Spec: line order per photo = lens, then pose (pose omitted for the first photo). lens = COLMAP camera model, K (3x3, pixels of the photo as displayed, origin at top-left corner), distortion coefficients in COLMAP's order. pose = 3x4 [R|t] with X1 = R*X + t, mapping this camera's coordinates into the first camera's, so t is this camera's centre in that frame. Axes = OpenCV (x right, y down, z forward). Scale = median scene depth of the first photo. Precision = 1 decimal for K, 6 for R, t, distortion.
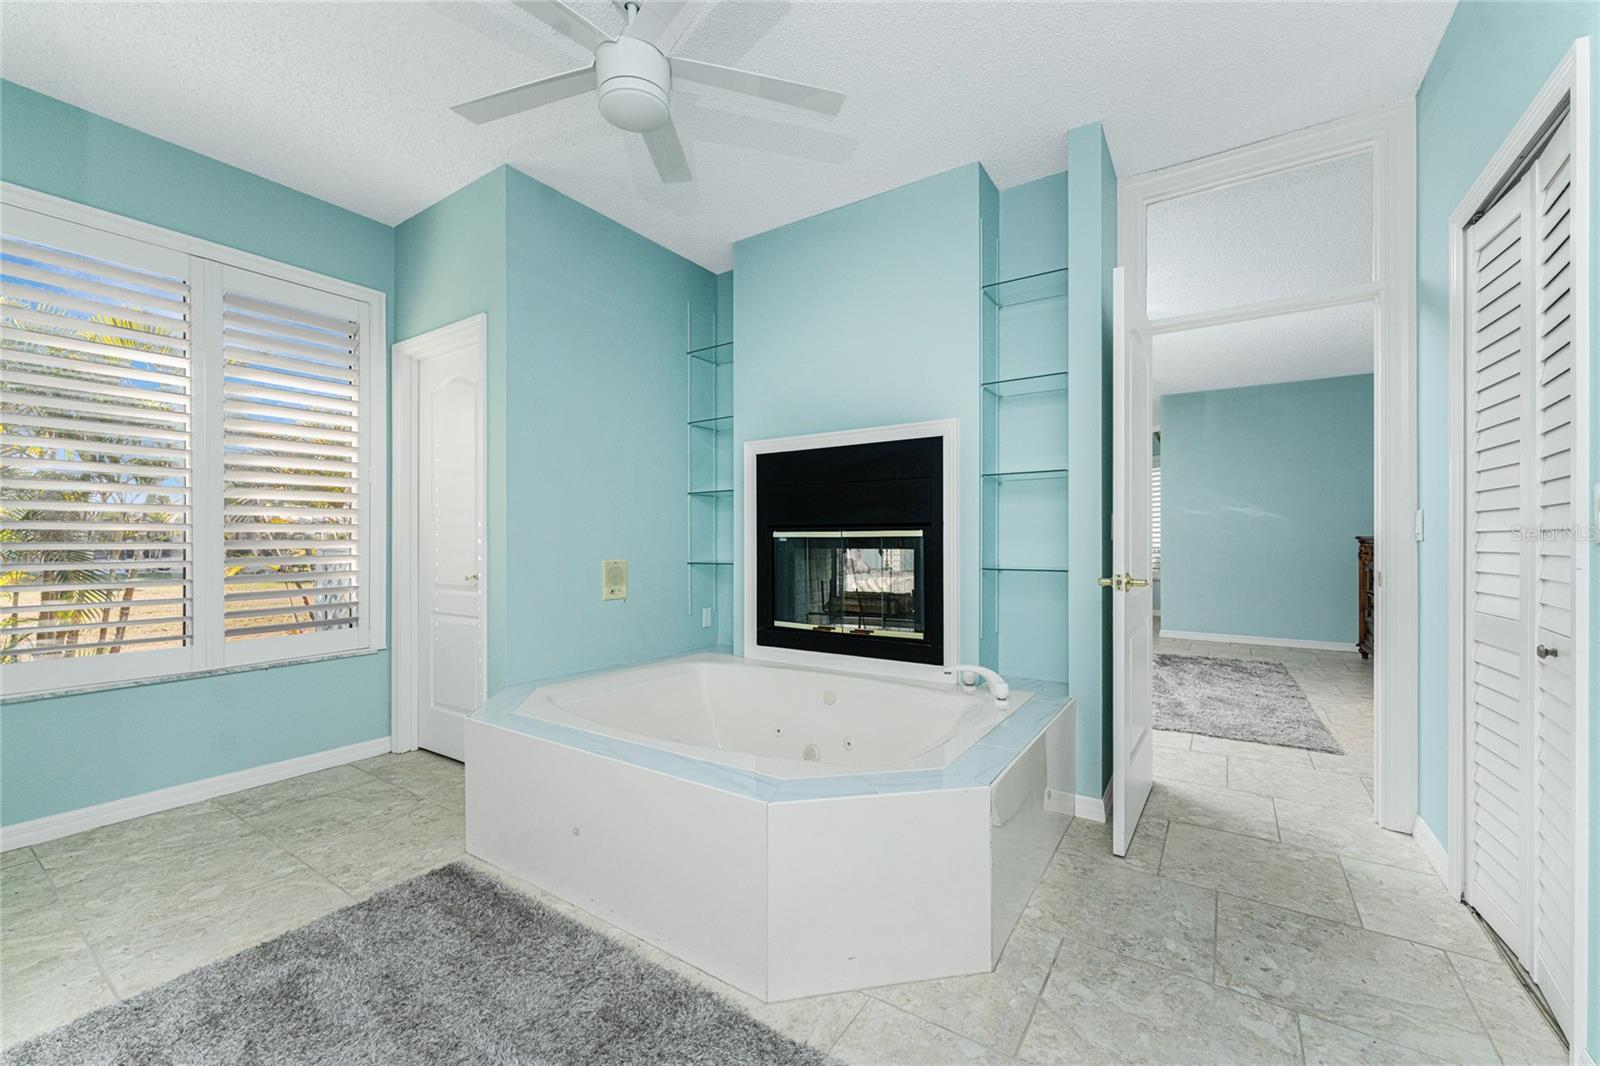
lens RADIAL K [[634.0, 0, 798.7], [0, 634.0, 540.5], [0, 0, 1]] dist [-0.001422, -0.000270]
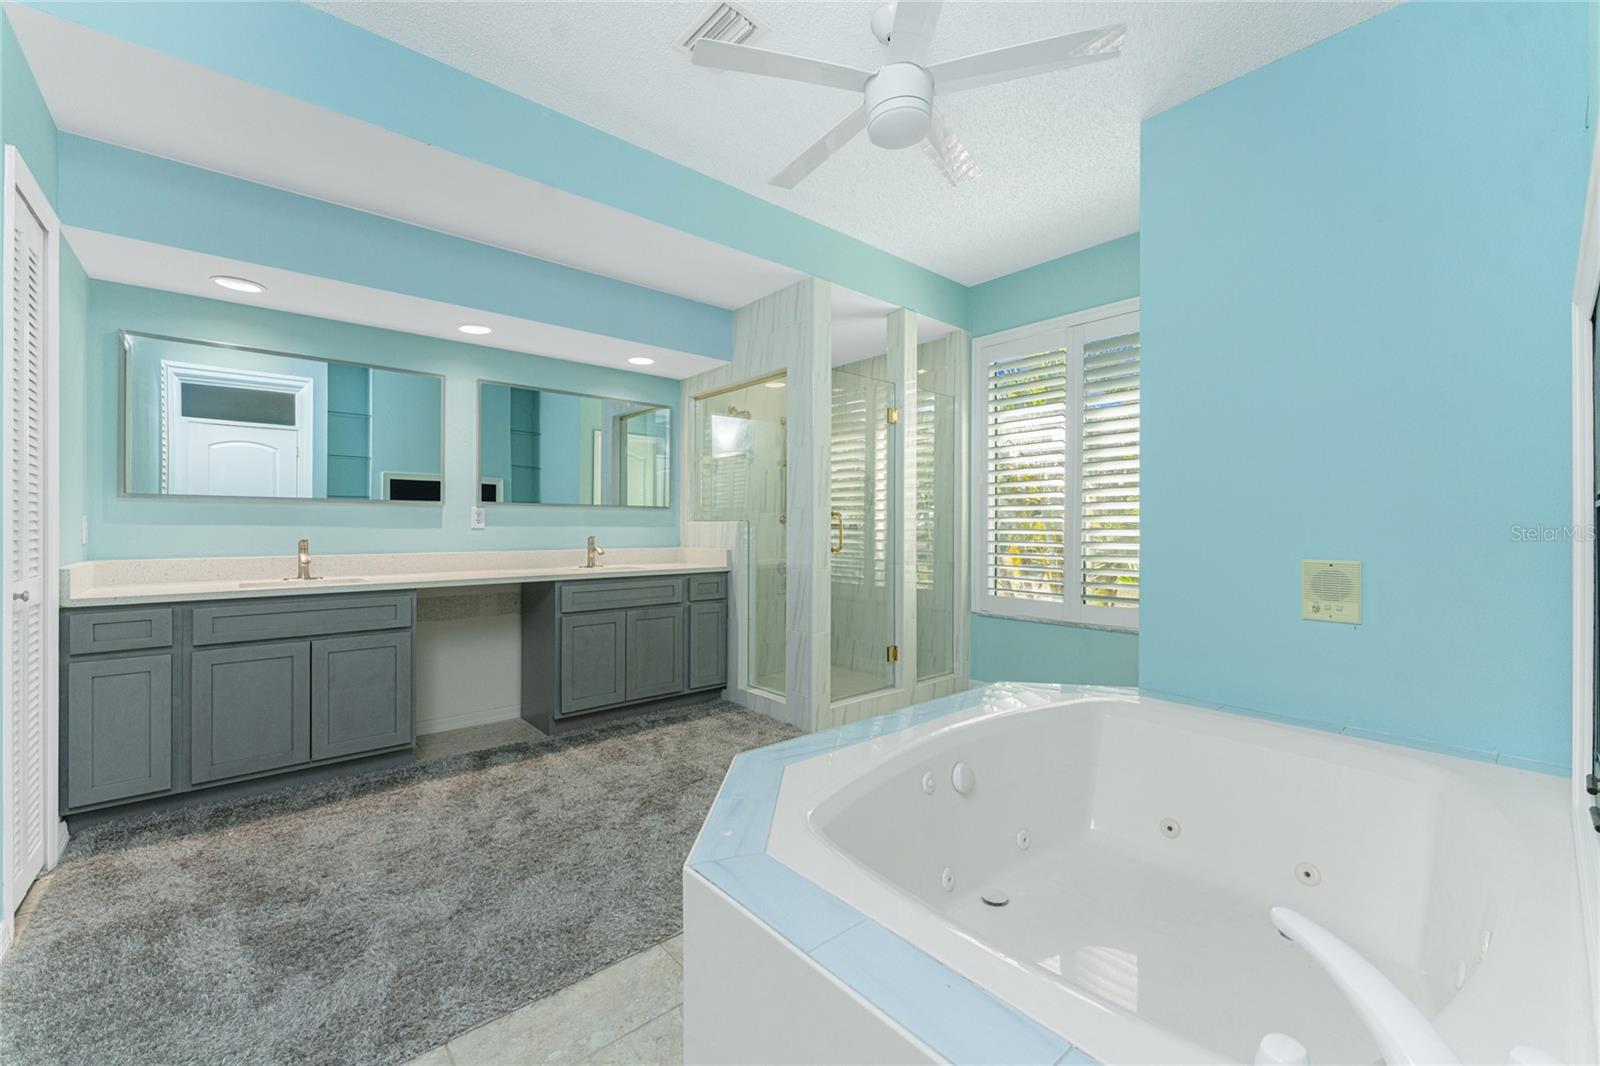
lens RADIAL K [[657.5, 0, 800.1], [0, 657.5, 528.4], [0, 0, 1]] dist [-0.000733, -0.000393]
pose [[-0.282239, 0.005047, -0.959331, 0.676575], [0.001938, 0.999987, 0.004691, -0.008207], [0.959342, -0.000535, -0.282246, 0.915159]]
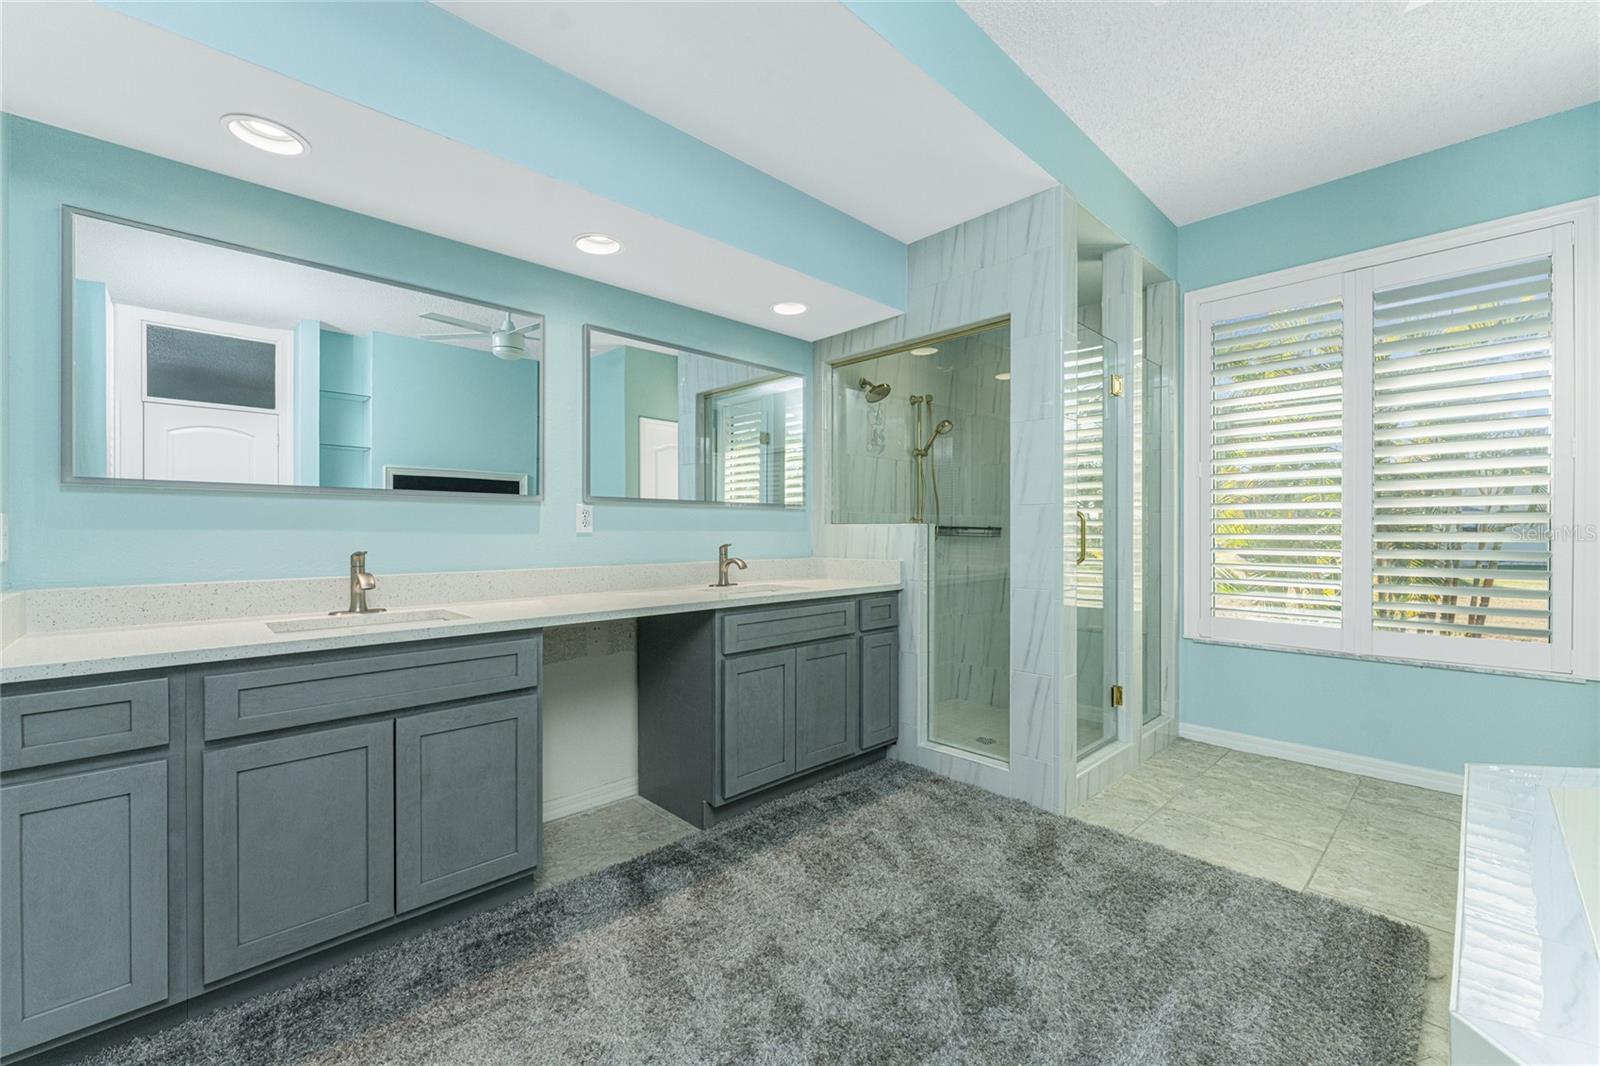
lens RADIAL K [[650.8, 0, 780.8], [0, 650.8, 533.5], [0, 0, 1]] dist [0.000009, -0.000264]
pose [[-0.235168, 0.007261, -0.971928, 0.399218], [0.003558, 0.999972, 0.006610, -0.009700], [0.971948, -0.001904, -0.235187, 0.343839]]
